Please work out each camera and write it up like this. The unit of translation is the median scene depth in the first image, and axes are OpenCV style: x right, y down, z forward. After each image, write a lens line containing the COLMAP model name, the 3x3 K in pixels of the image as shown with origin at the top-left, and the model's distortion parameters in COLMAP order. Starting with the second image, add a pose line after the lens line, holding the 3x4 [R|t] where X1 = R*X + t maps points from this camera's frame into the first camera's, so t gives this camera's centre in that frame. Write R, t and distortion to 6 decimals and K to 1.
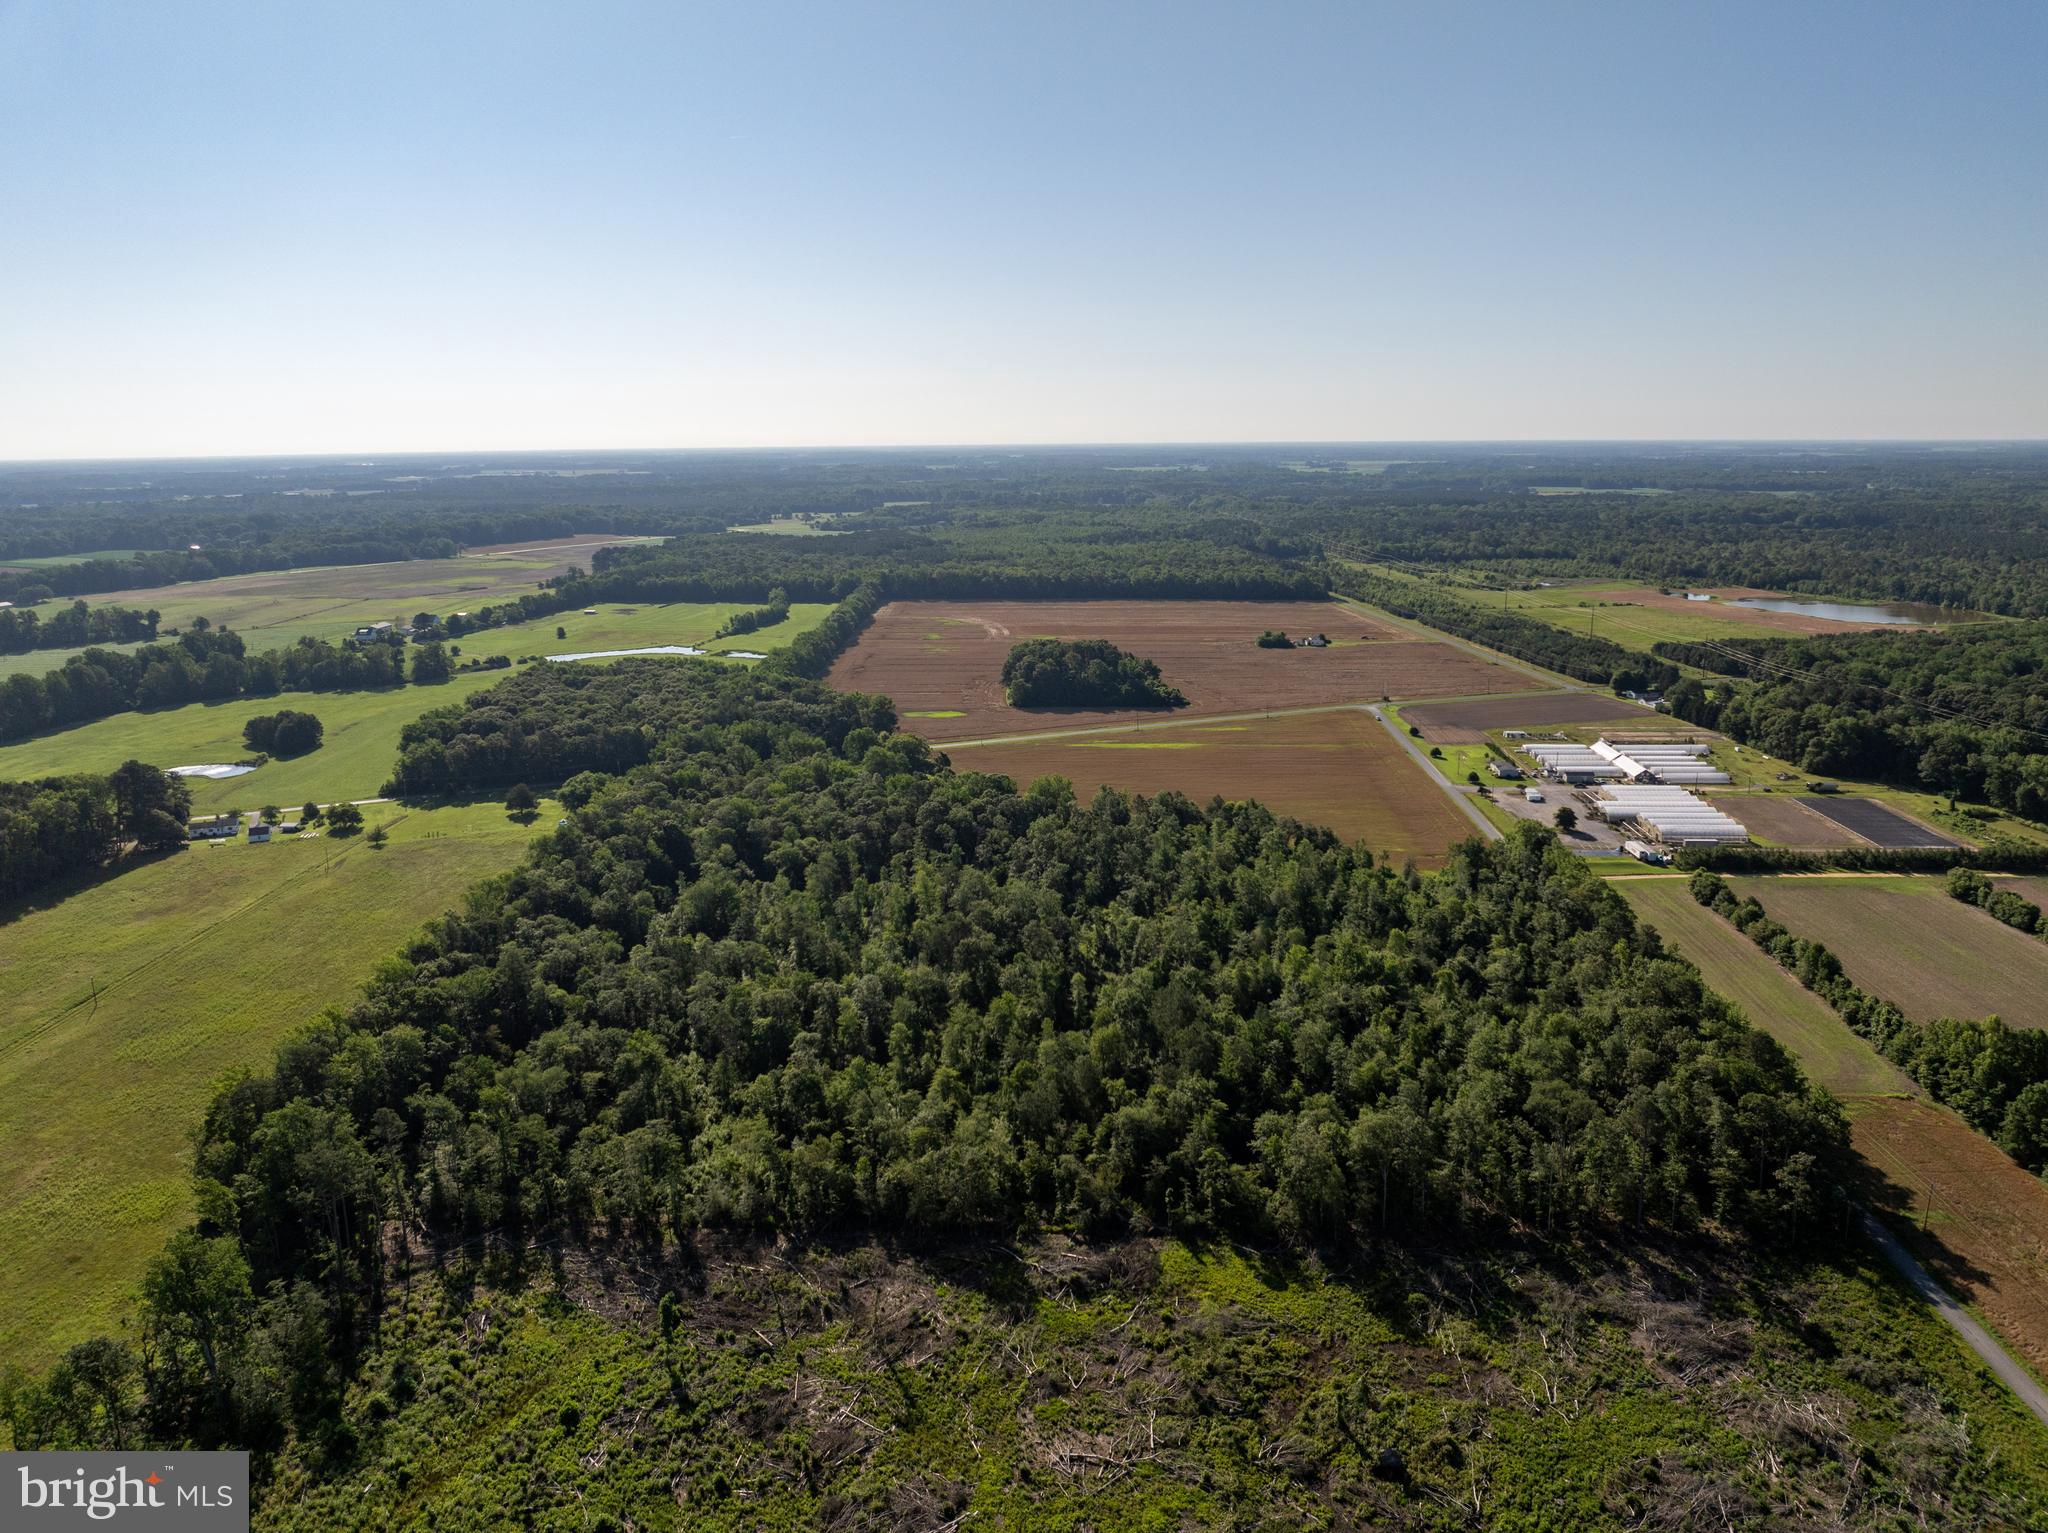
lens RADIAL K [[1443.5, 0, 1055.9], [0, 1443.5, 735.6], [0, 0, 1]] dist [-0.033530, 0.000777]
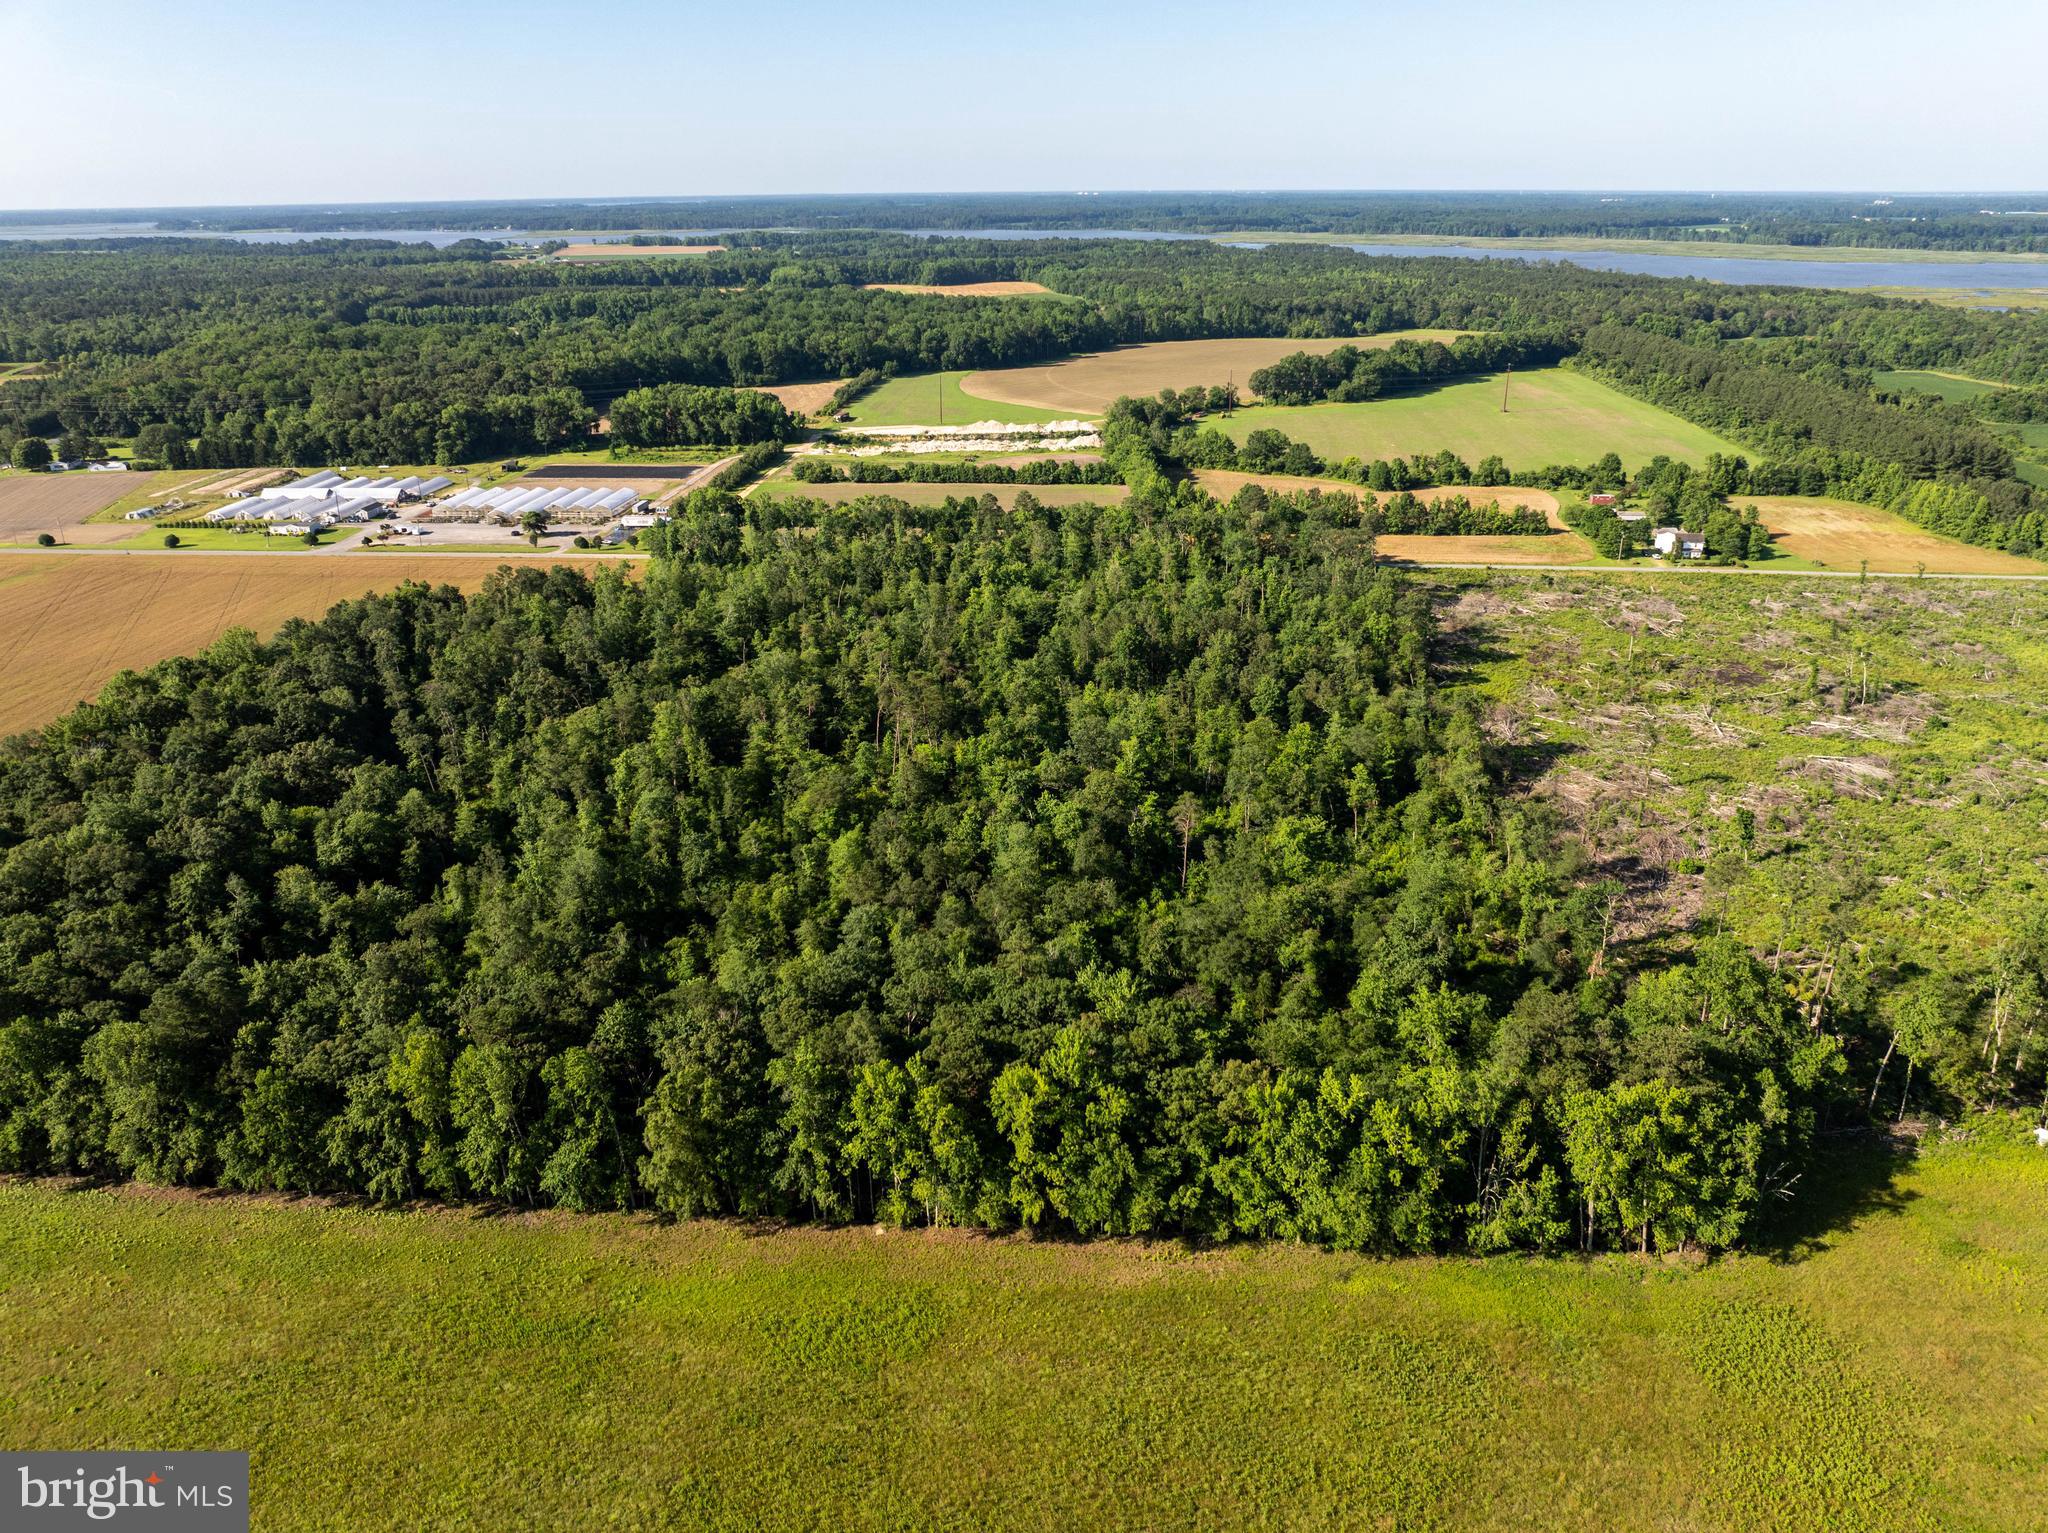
lens RADIAL K [[1443.5, 0, 1055.9], [0, 1443.5, 735.6], [0, 0, 1]] dist [-0.033530, 0.000777]
pose [[0.020292, -0.349949, 0.936549, -0.610896], [0.210408, 0.917258, 0.338181, -0.065984], [-0.977403, 0.190195, 0.092245, 0.675009]]
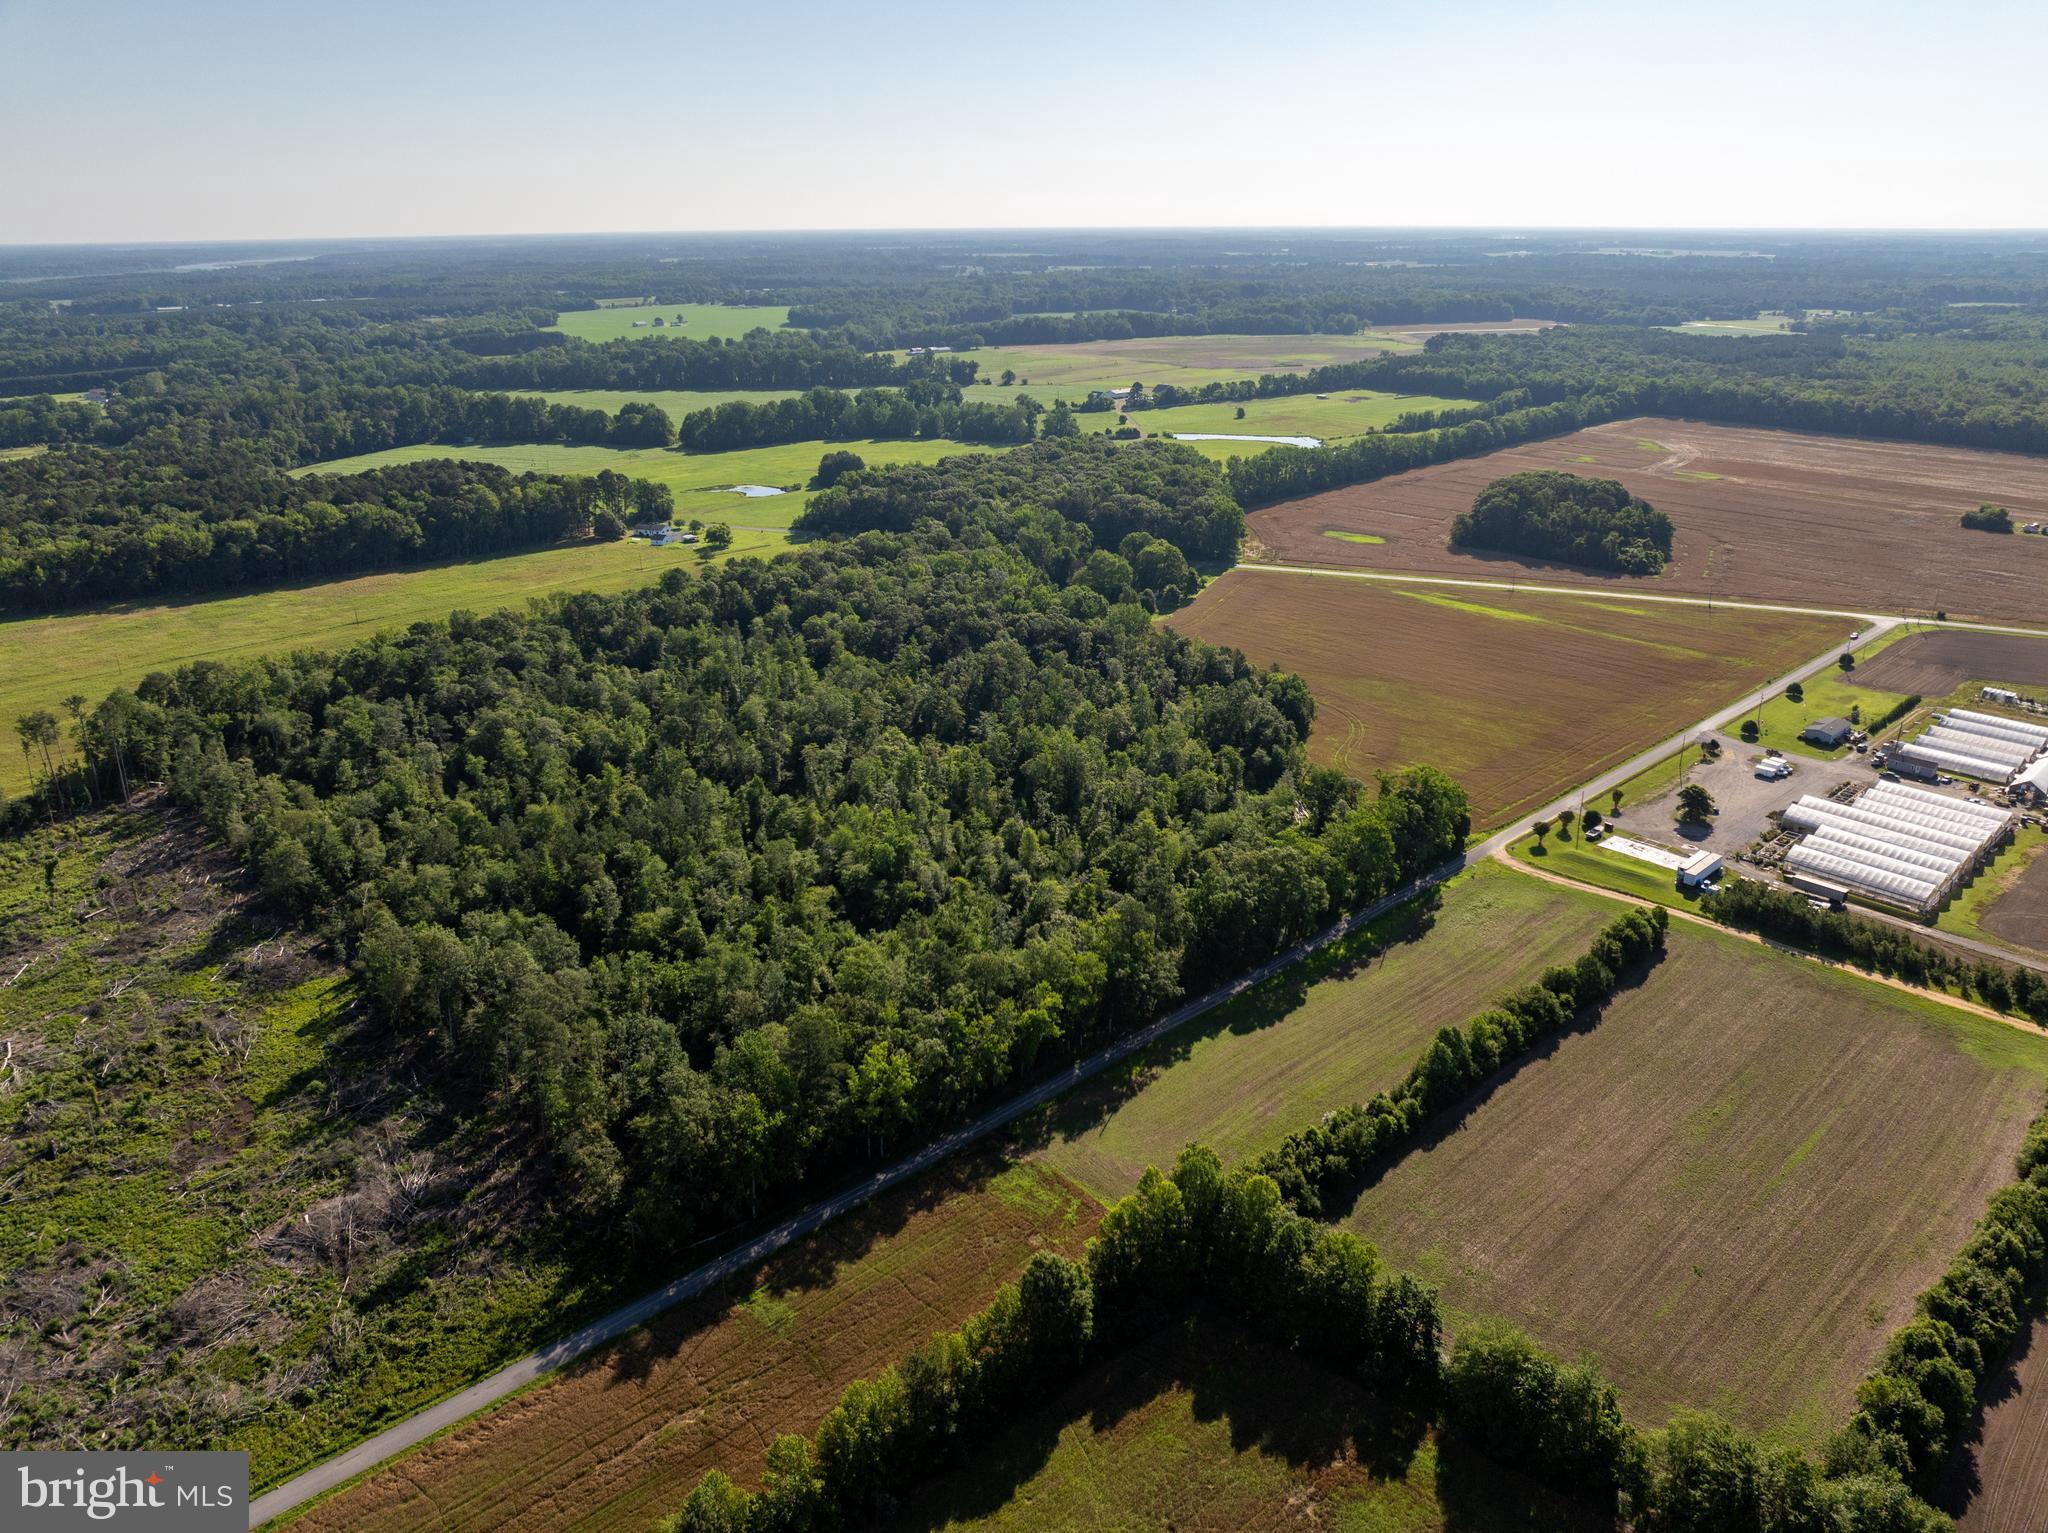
lens RADIAL K [[1443.5, 0, 1055.9], [0, 1443.5, 735.6], [0, 0, 1]] dist [-0.033530, 0.000777]
pose [[0.718287, 0.241471, -0.652499, 0.647822], [-0.143970, 0.969128, 0.200159, -0.077210], [0.680688, -0.049831, 0.730877, 0.310859]]
